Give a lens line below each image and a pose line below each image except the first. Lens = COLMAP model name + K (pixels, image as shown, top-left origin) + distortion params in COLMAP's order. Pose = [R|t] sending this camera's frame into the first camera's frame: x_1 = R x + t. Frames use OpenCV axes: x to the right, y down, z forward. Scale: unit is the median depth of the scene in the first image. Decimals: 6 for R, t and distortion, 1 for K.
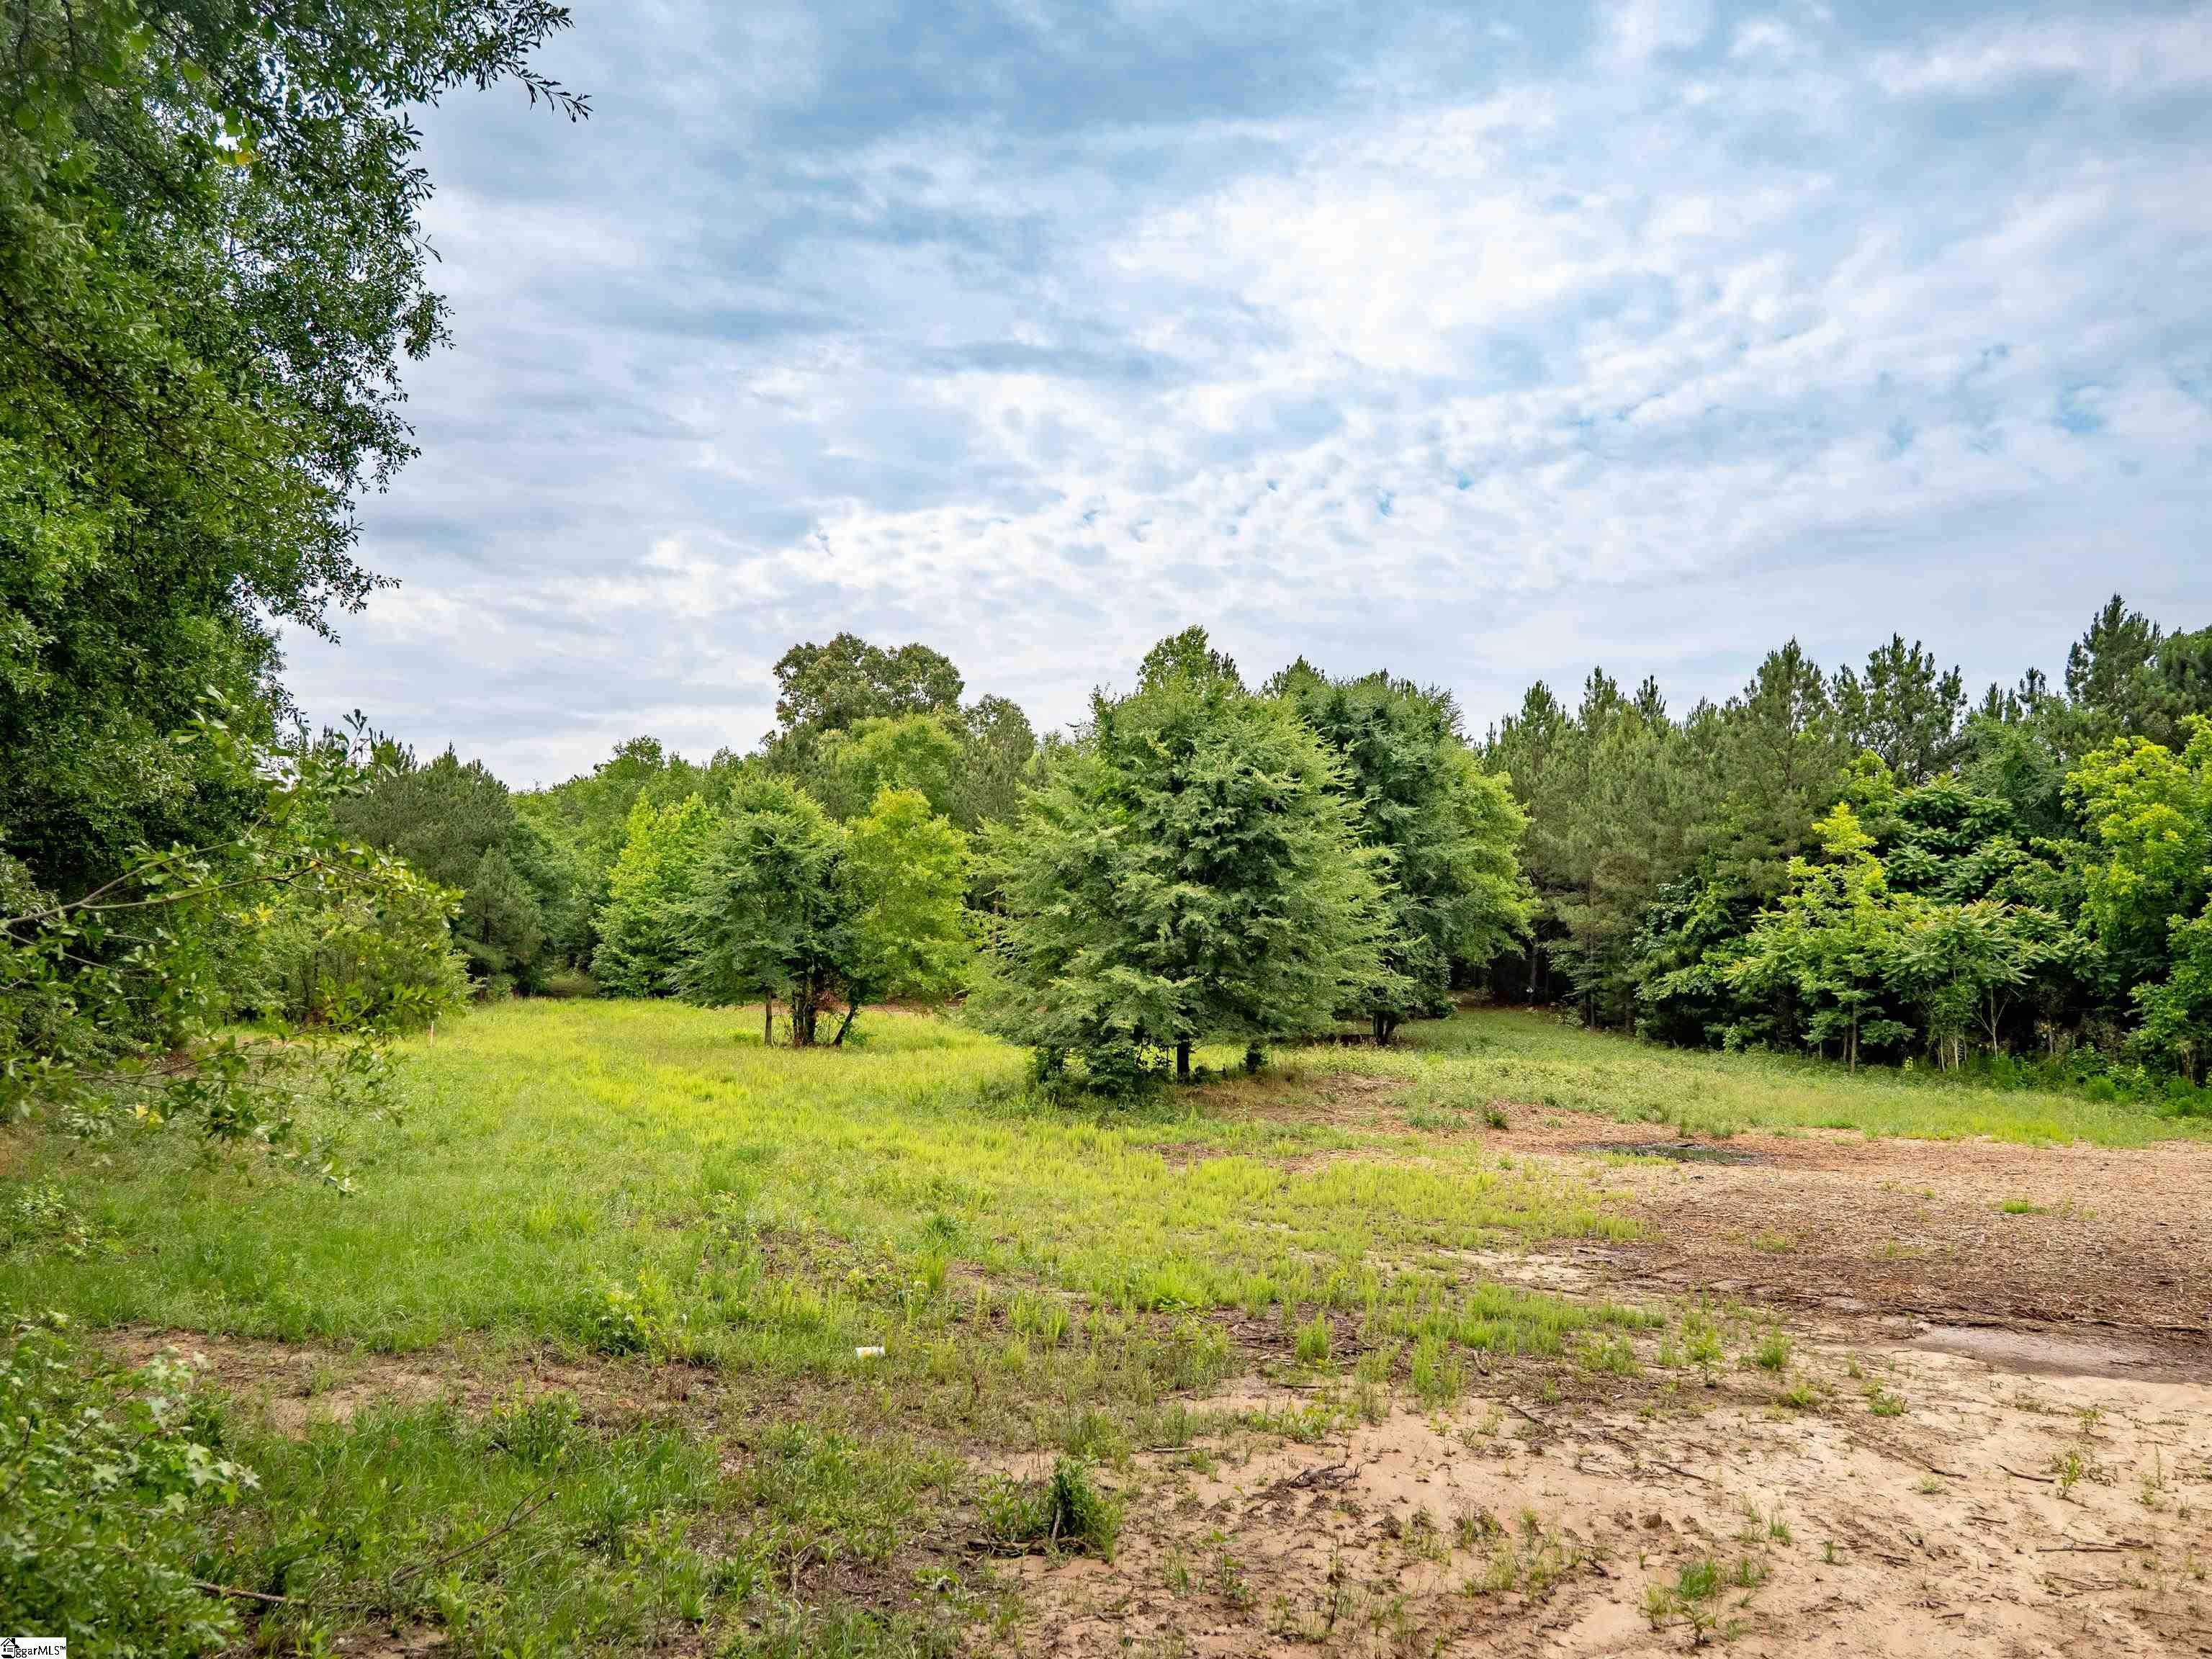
lens RADIAL K [[1703.2, 0, 1112.4], [0, 1703.2, 837.9], [0, 0, 1]] dist [-0.008461, 0.005768]
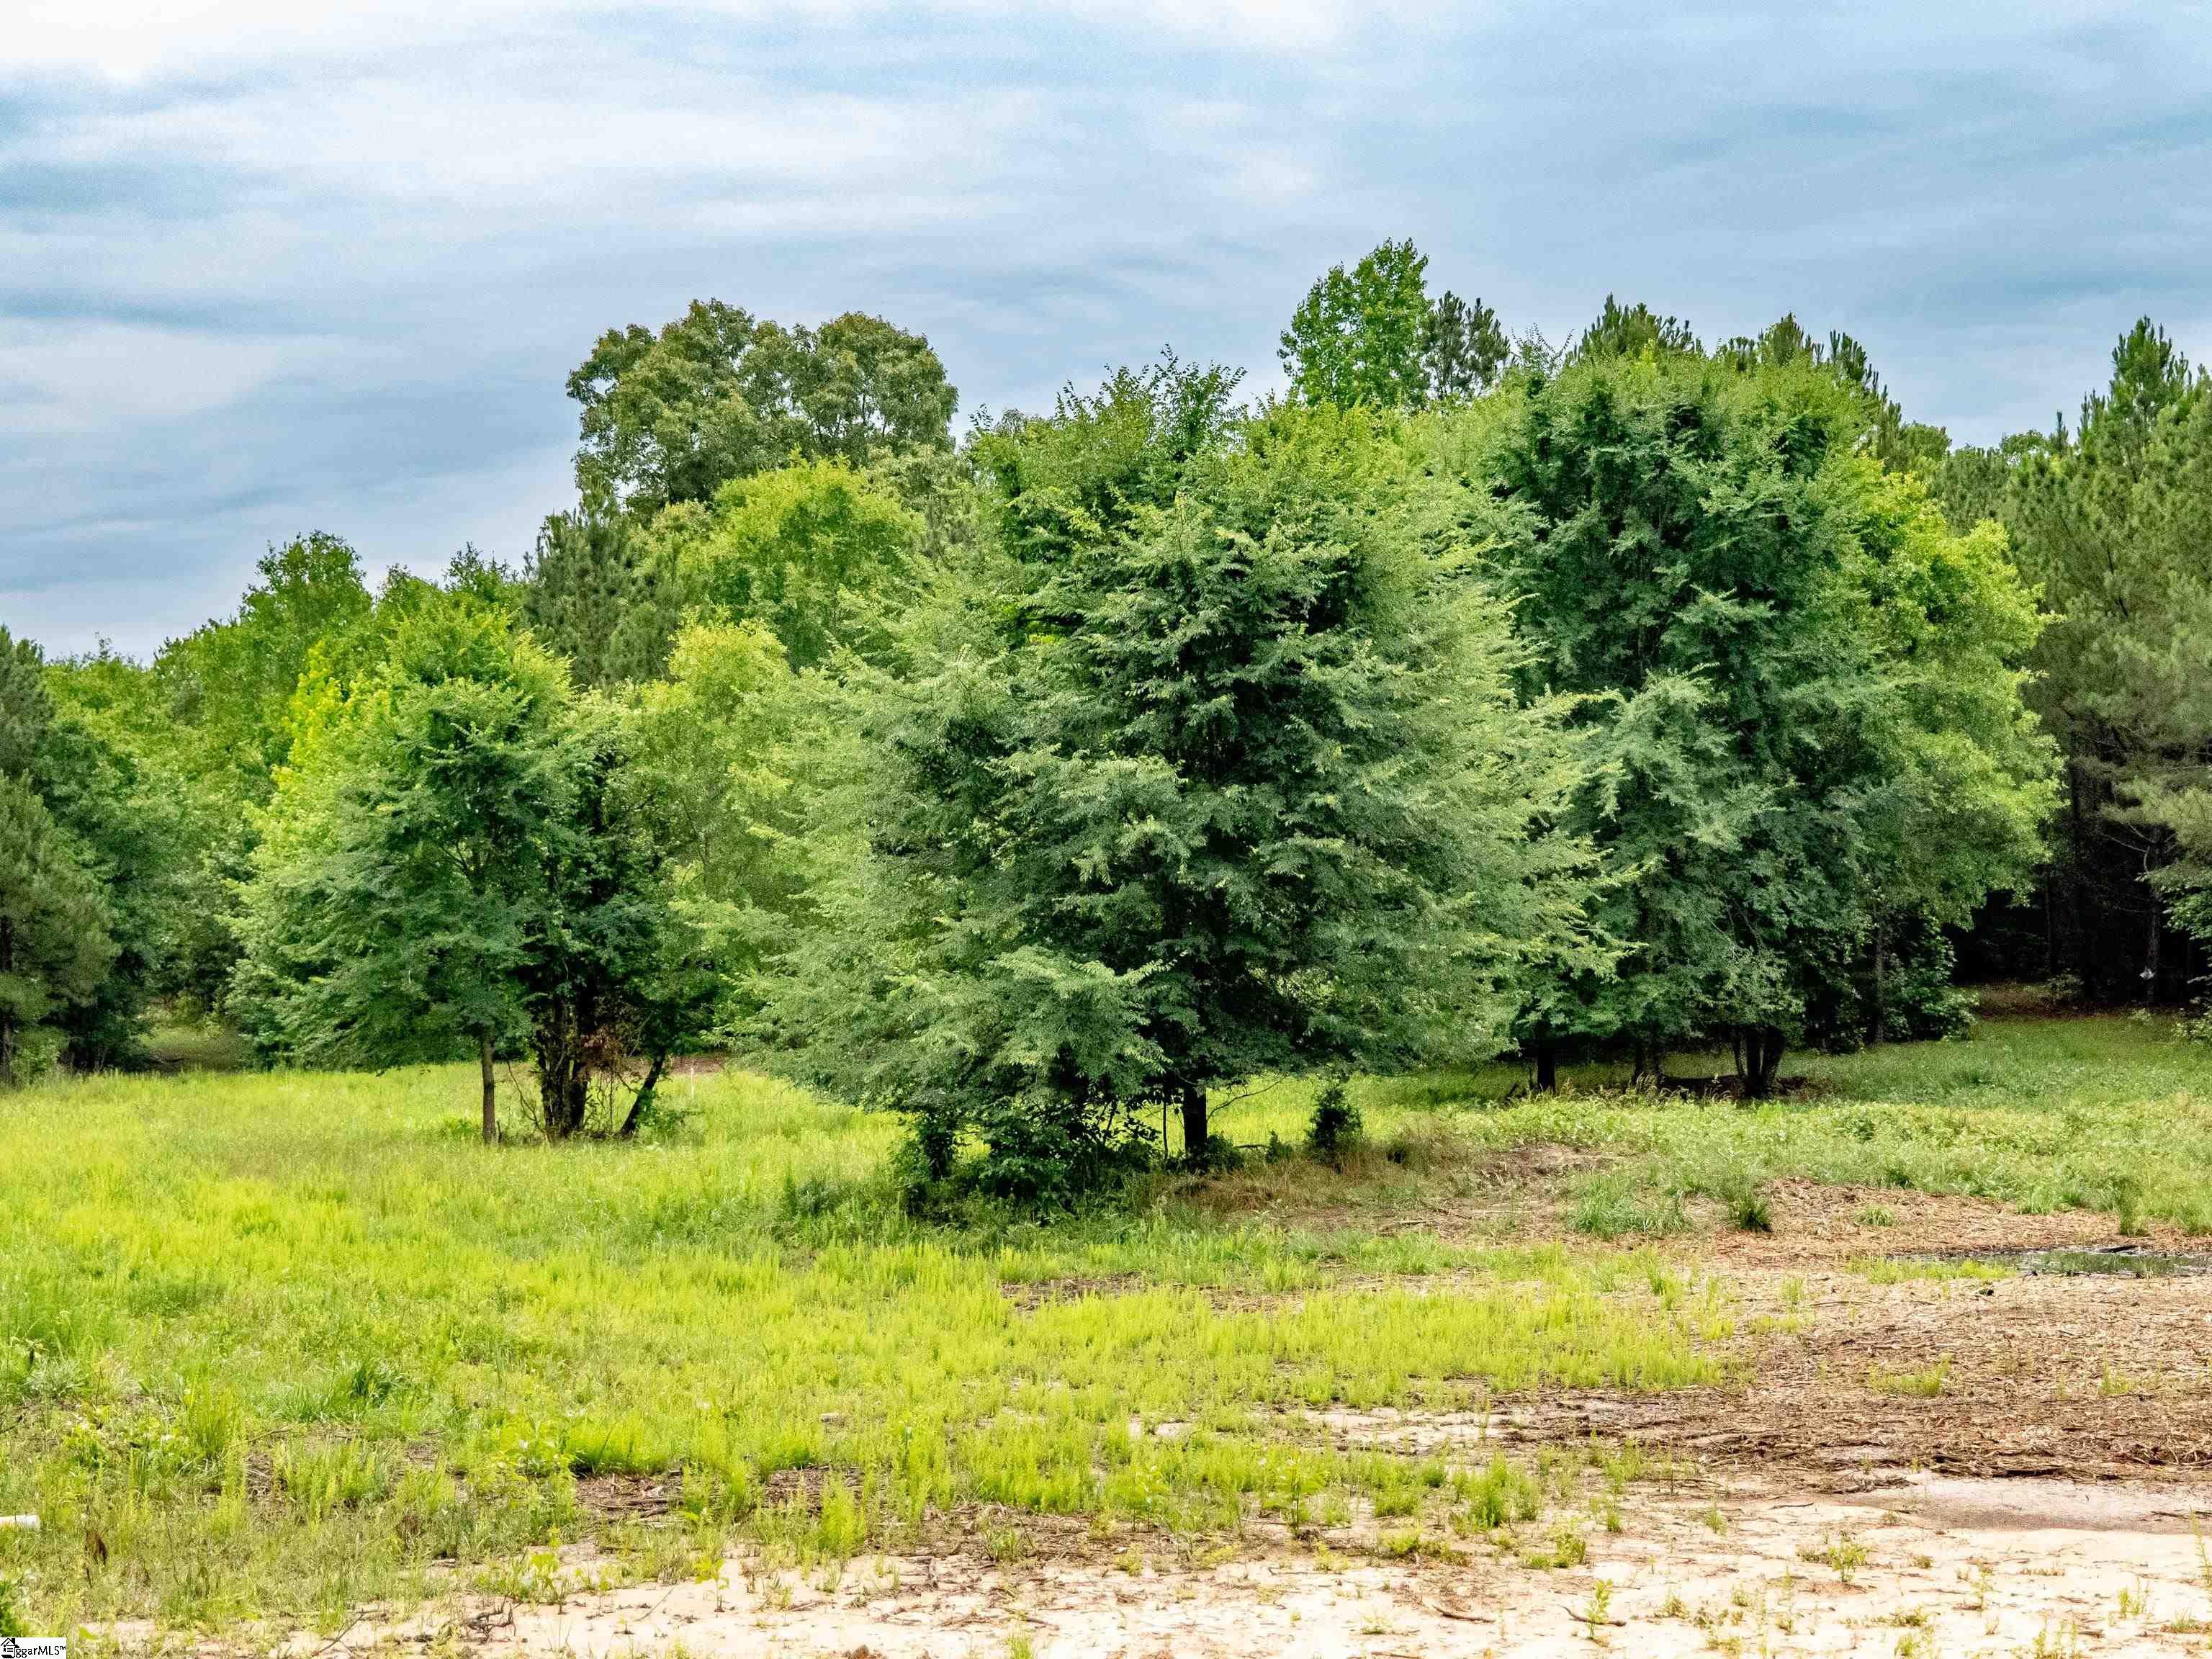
lens RADIAL K [[3705.0, 0, 1118.0], [0, 3705.0, 829.6], [0, 0, 1]] dist [0.009791, 0.000000]
pose [[0.994473, -0.045511, -0.094617, 0.081992], [0.048715, 0.998305, 0.031839, 0.003192], [0.093007, -0.036272, 0.995004, -0.067659]]
